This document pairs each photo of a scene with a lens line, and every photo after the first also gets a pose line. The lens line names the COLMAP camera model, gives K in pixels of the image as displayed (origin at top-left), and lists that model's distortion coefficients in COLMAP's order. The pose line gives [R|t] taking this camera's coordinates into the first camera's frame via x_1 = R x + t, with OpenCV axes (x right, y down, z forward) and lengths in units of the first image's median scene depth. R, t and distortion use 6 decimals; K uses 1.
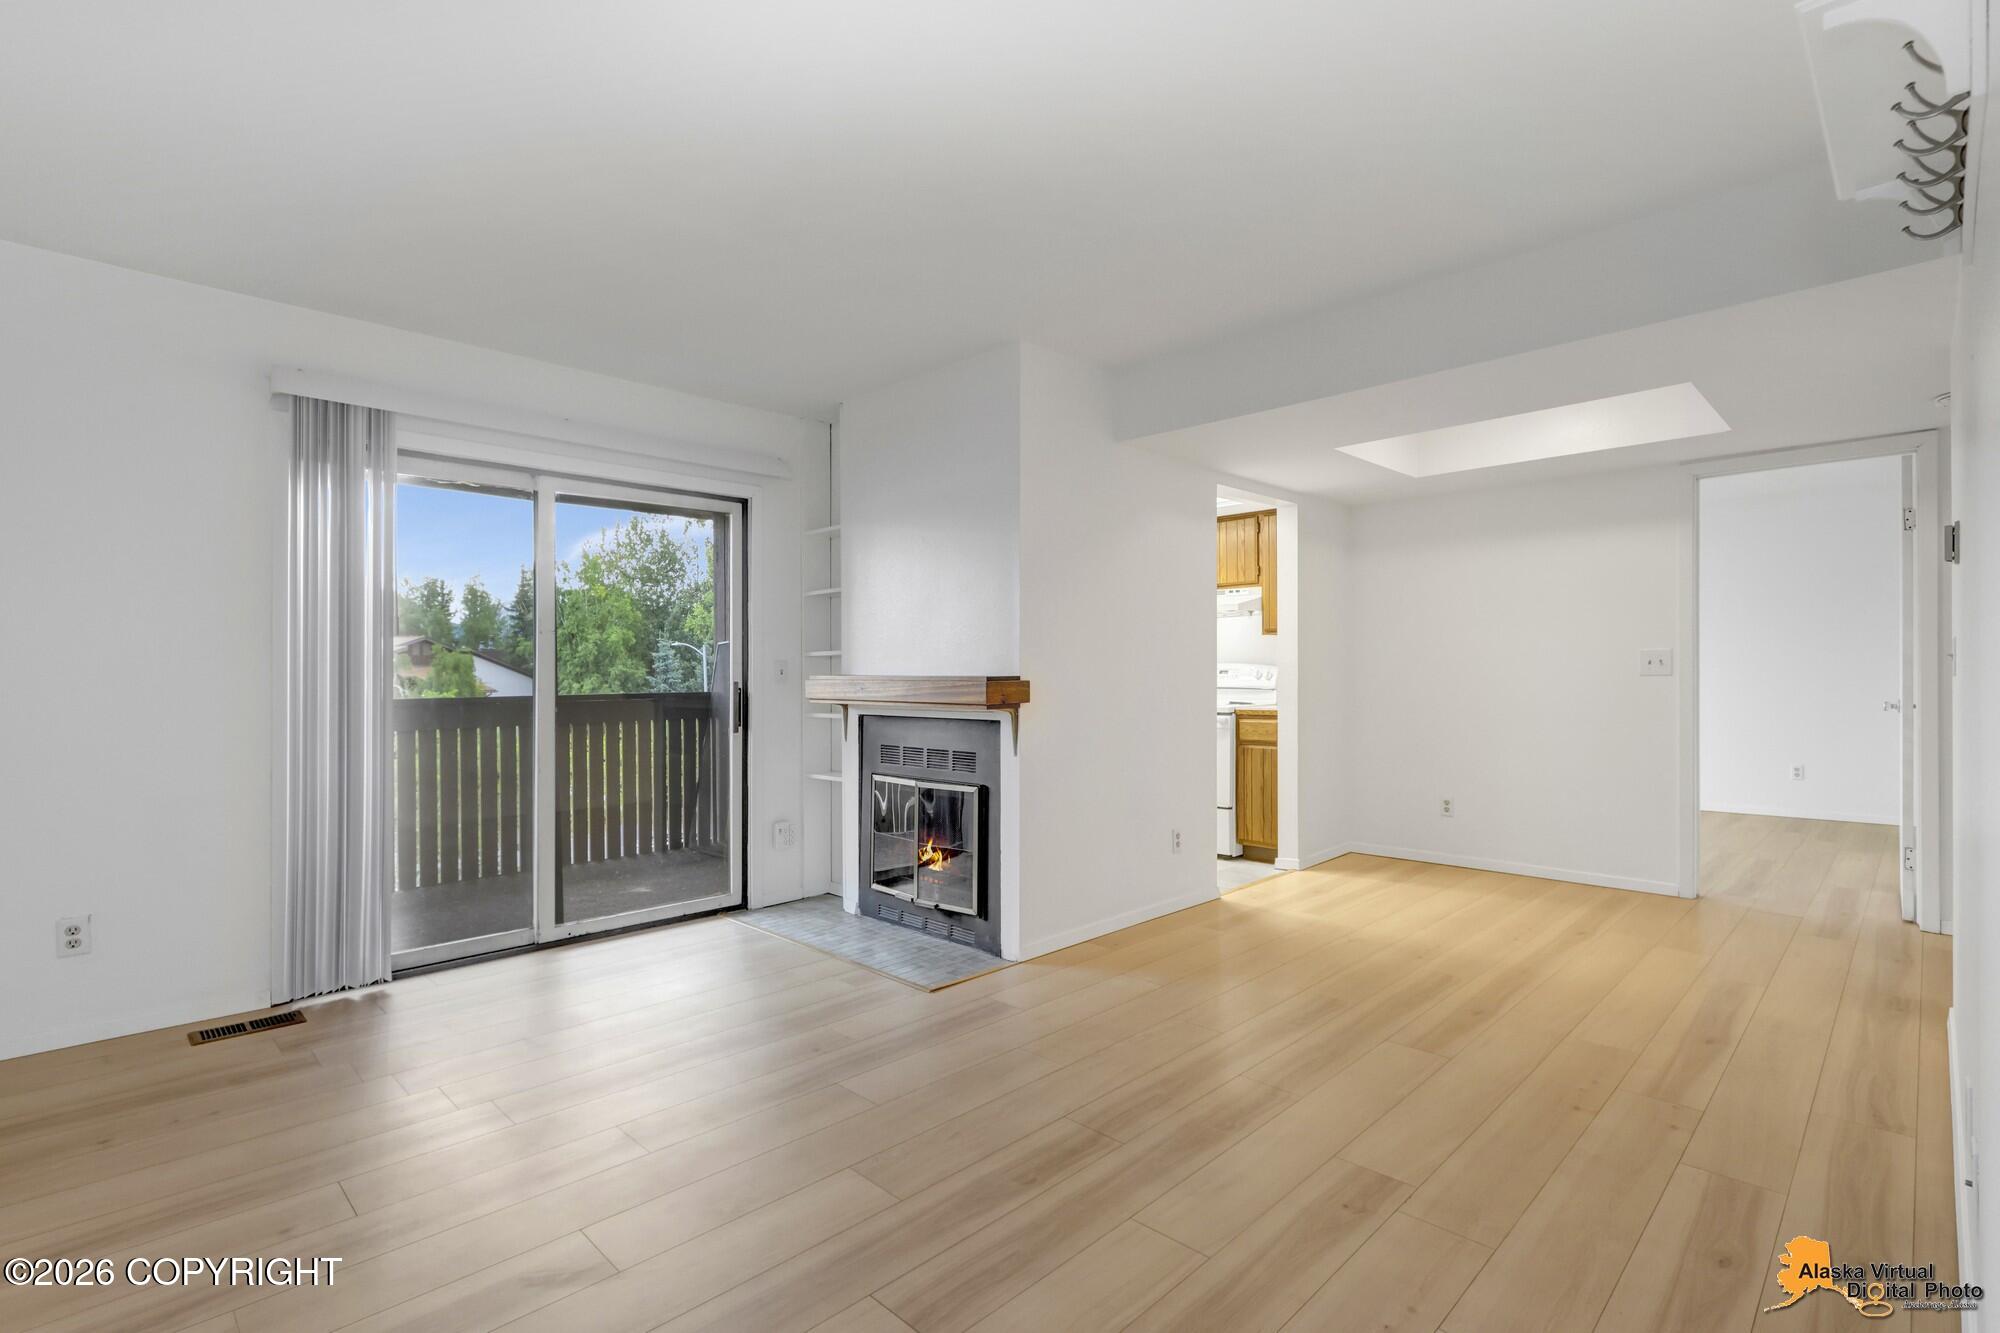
lens RADIAL K [[931.6, 0, 982.5], [0, 931.6, 663.2], [0, 0, 1]] dist [-0.000327, -0.001015]
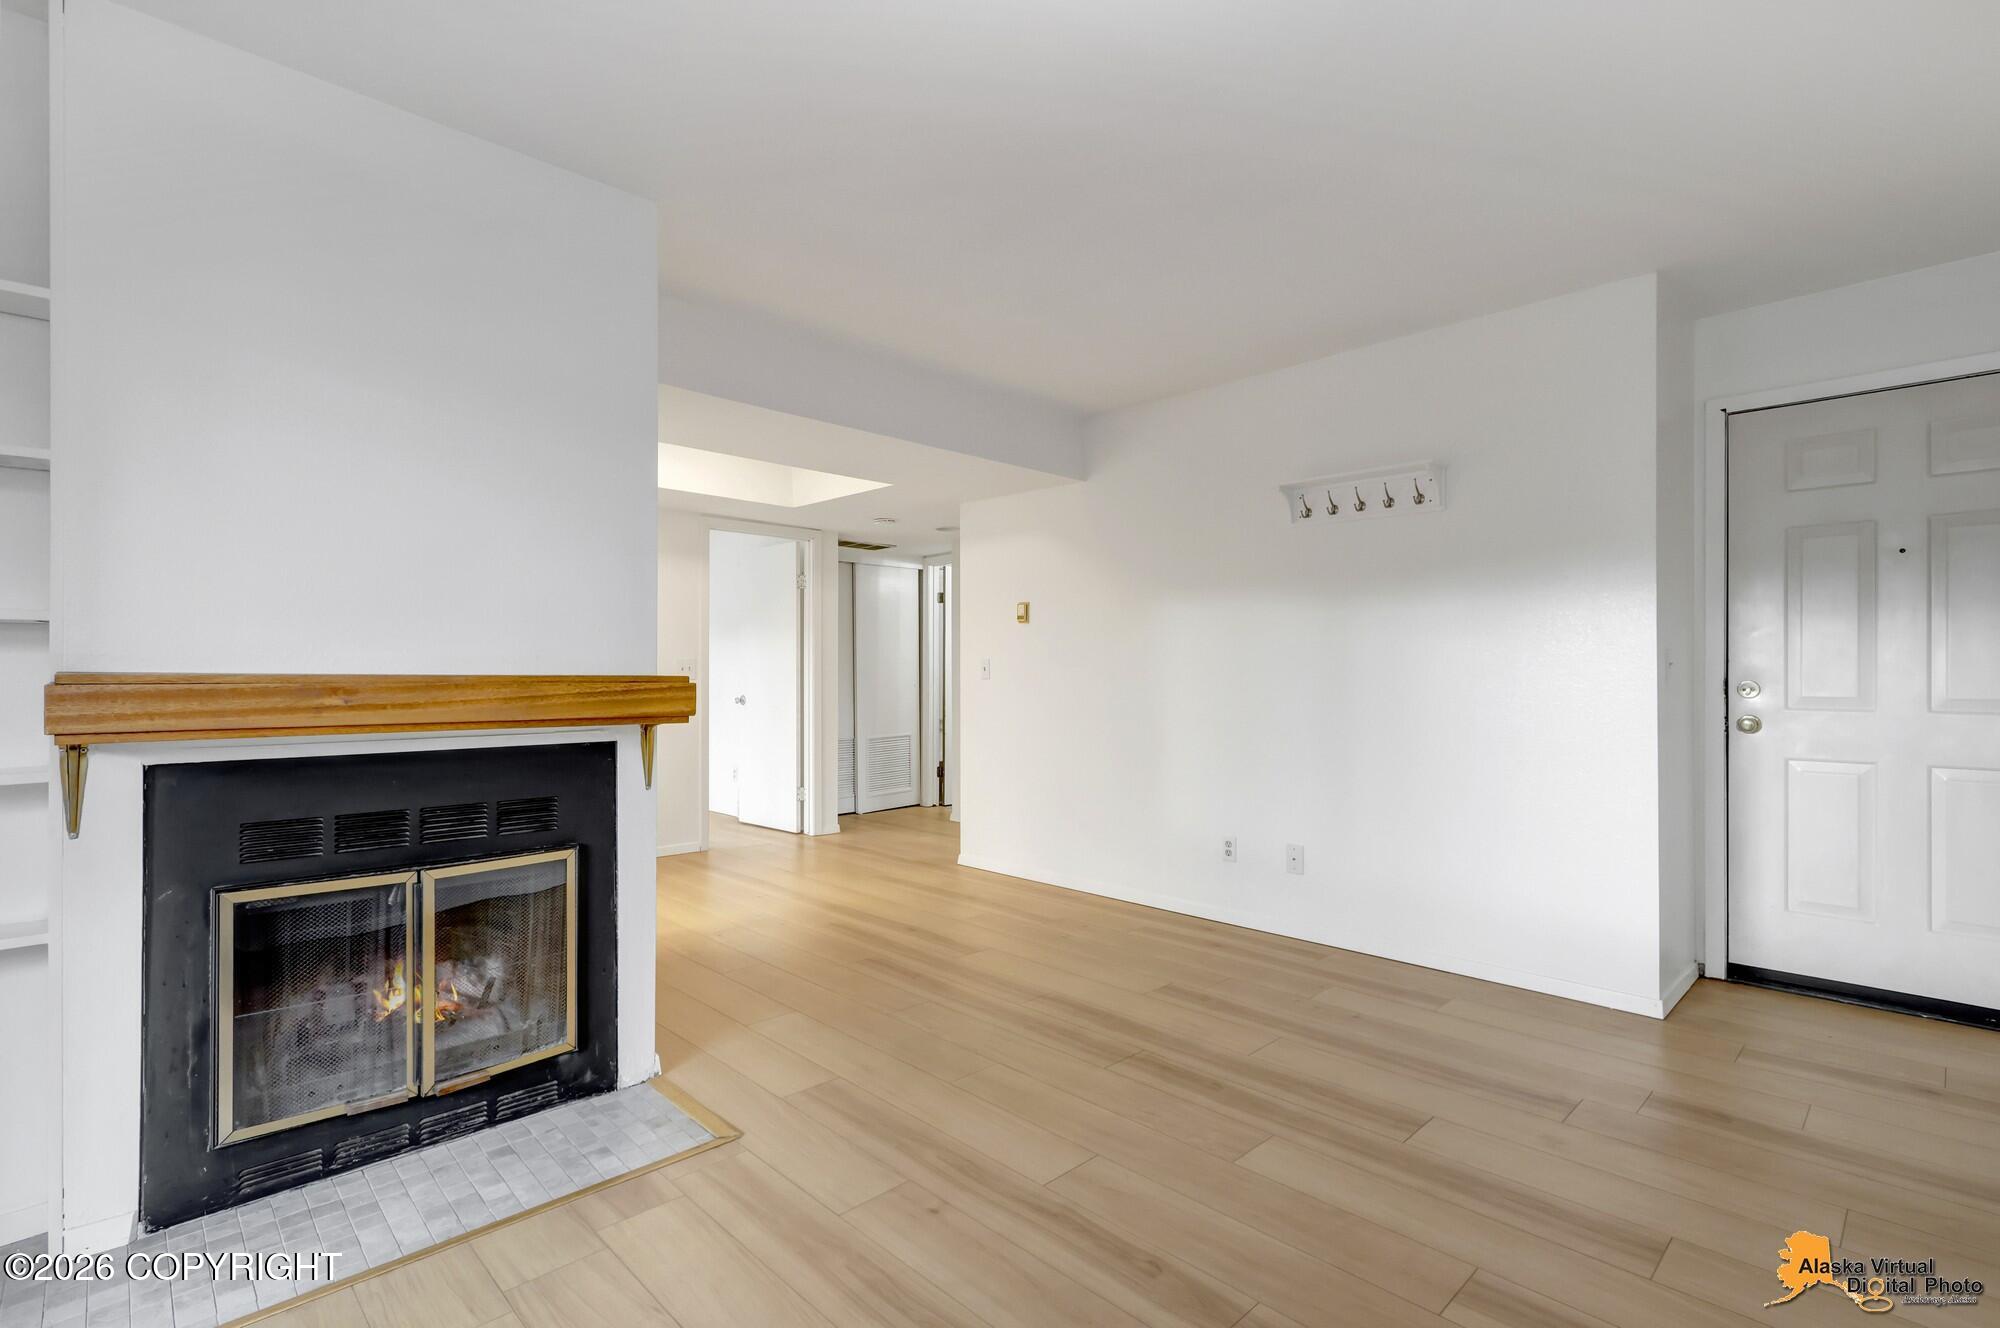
lens RADIAL K [[931.6, 0, 998.5], [0, 931.6, 663.7], [0, 0, 1]] dist [-0.000327, -0.001015]
pose [[0.010595, 0.016394, 0.999809, -0.715715], [-0.005141, 0.999853, -0.016340, 0.015444], [-0.999931, -0.004967, 0.010678, 0.772622]]
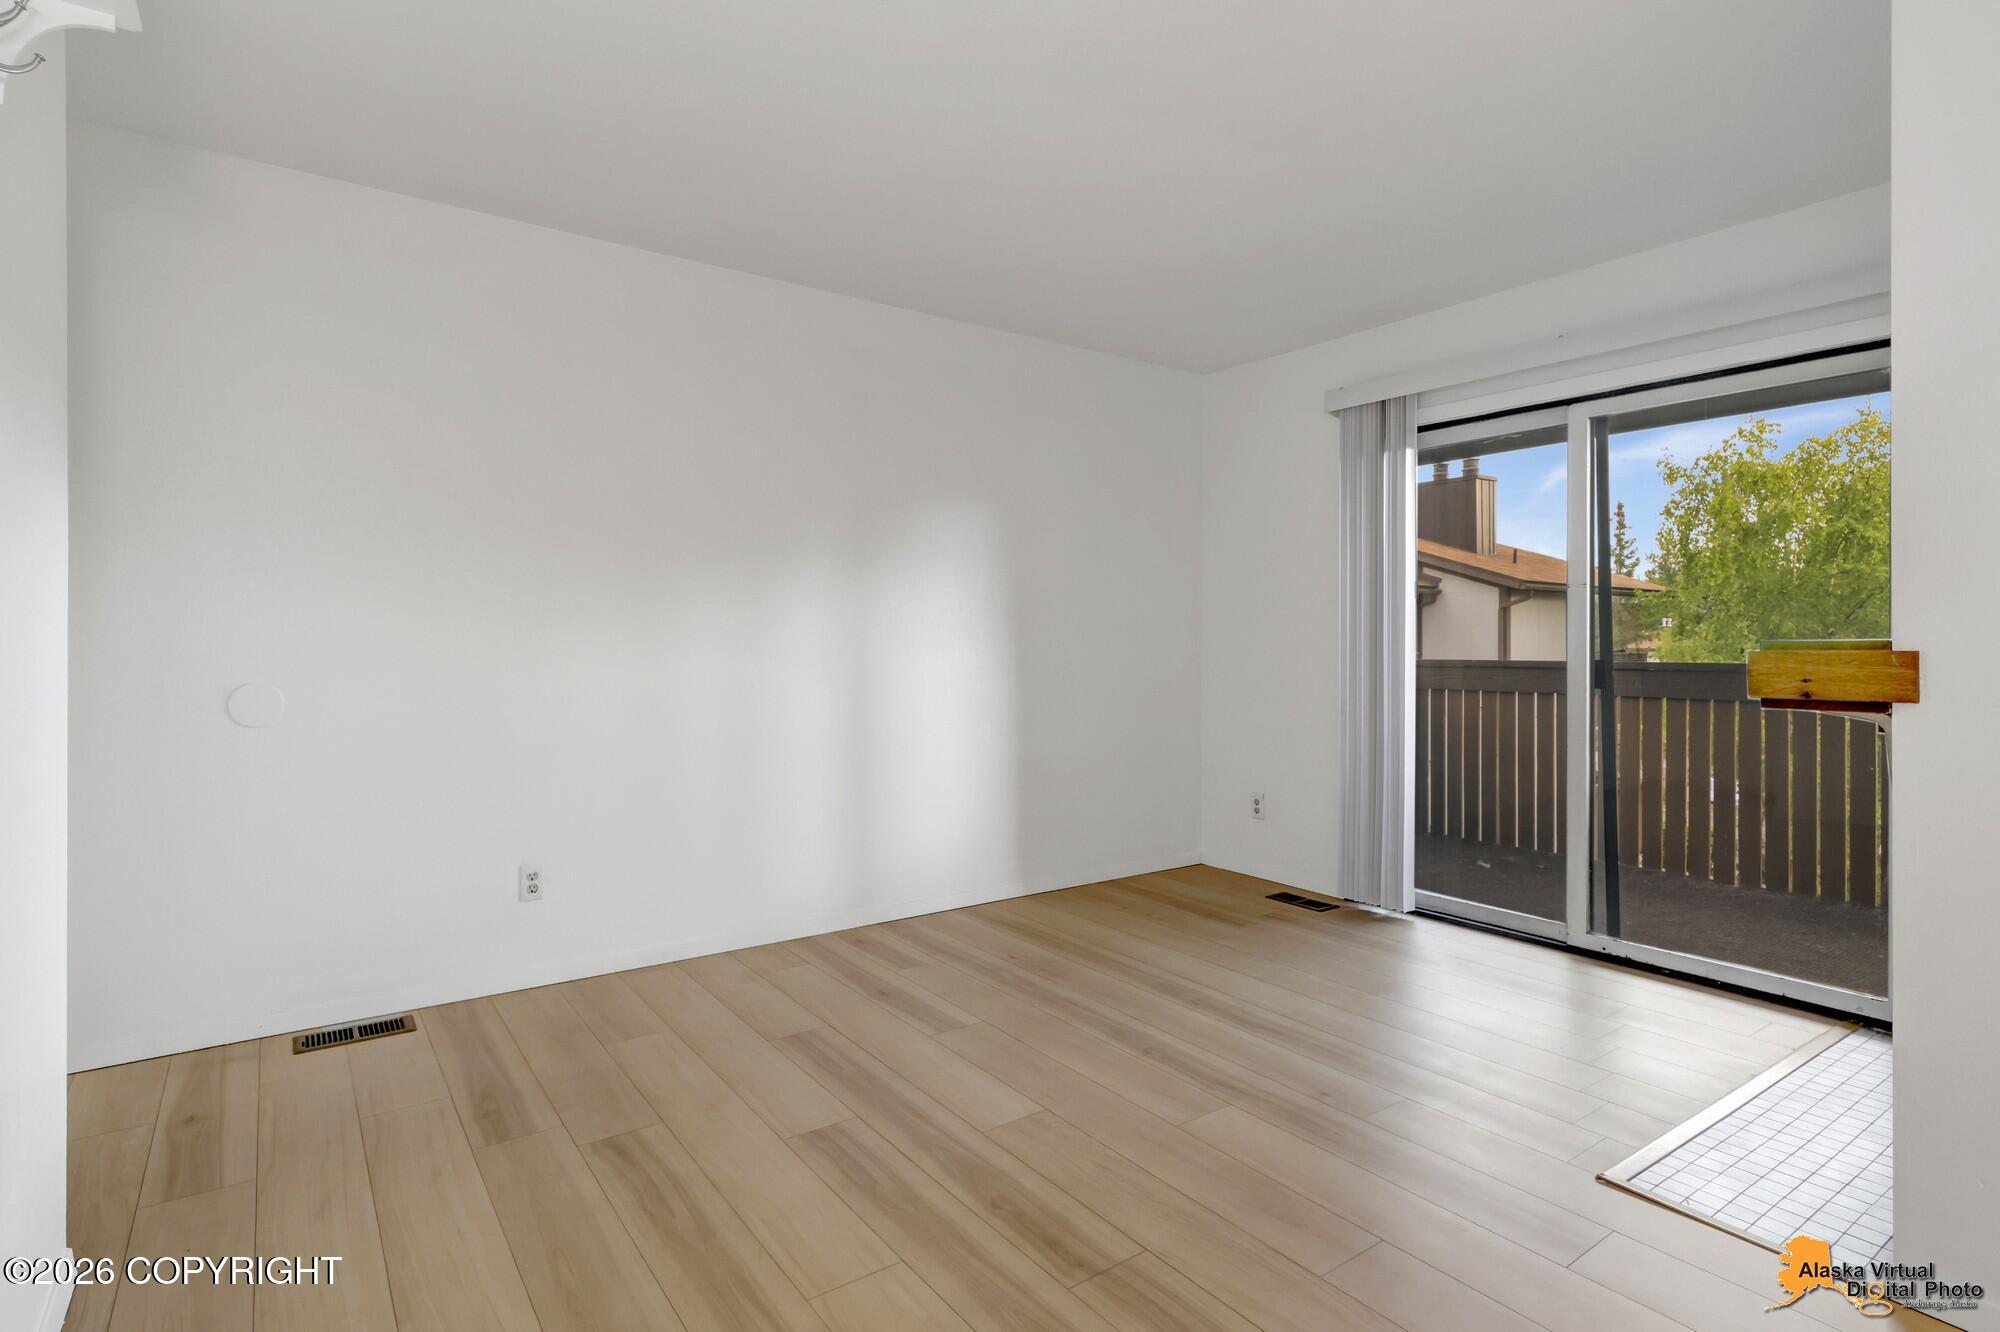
lens RADIAL K [[1002.4, 0, 1001.0], [0, 1002.4, 657.1], [0, 0, 1]] dist [0.001401, 0.000207]
pose [[-0.153225, 0.022131, -0.987943, 0.594770], [0.007643, 0.999746, 0.021210, 0.008873], [0.988162, -0.004301, -0.153355, 0.698854]]
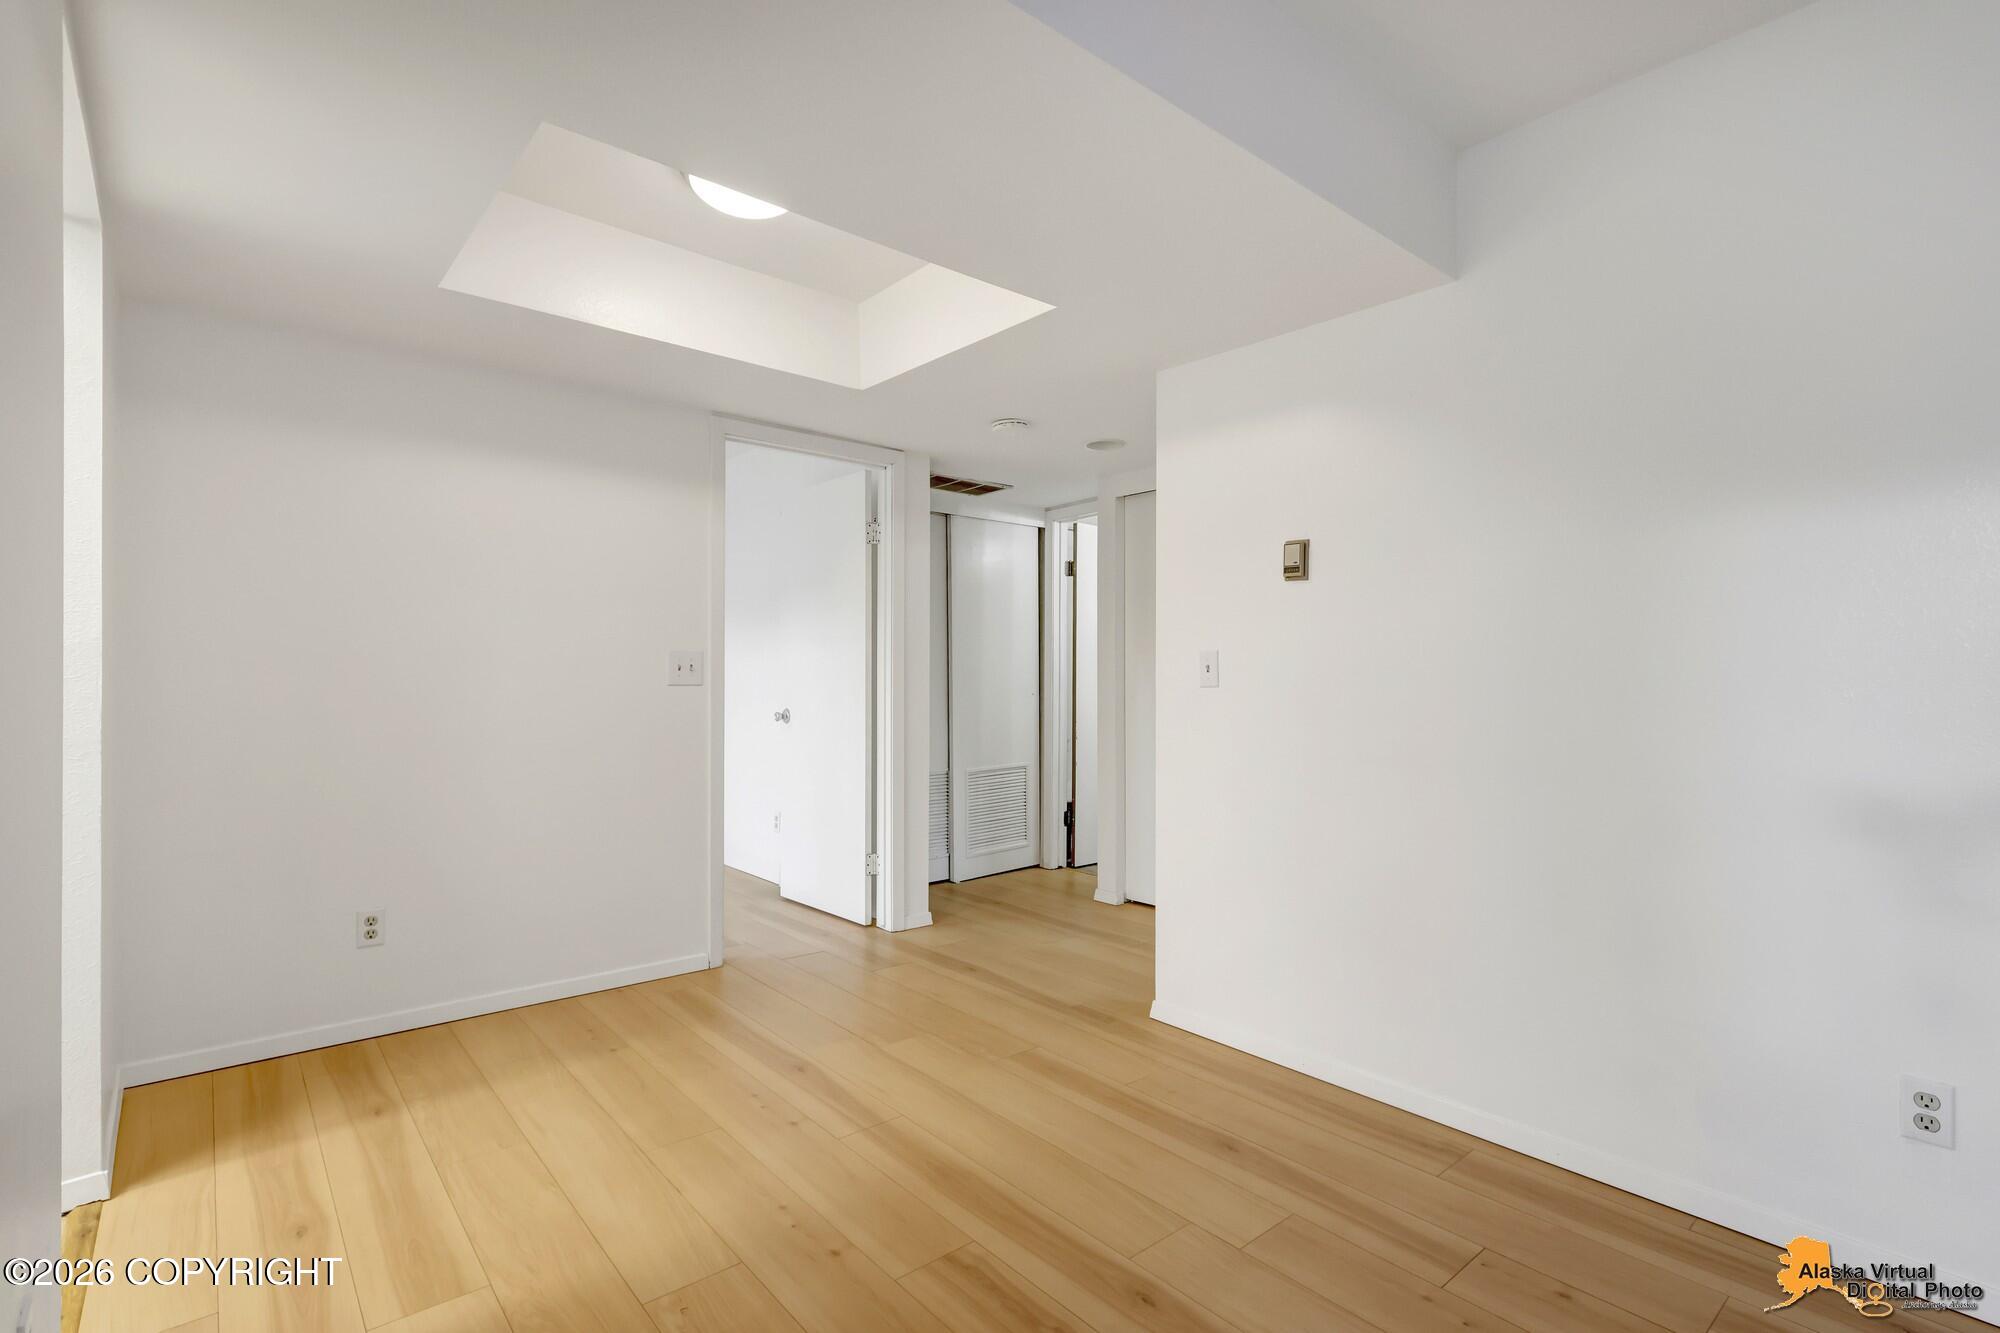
lens RADIAL K [[944.0, 0, 1001.0], [0, 944.0, 675.1], [0, 0, 1]] dist [0.010174, 0.000569]
pose [[0.079942, 0.009978, 0.996750, -0.029216], [-0.008668, 0.999919, -0.009315, 0.014869], [-0.996762, -0.007895, 0.080022, 0.931226]]
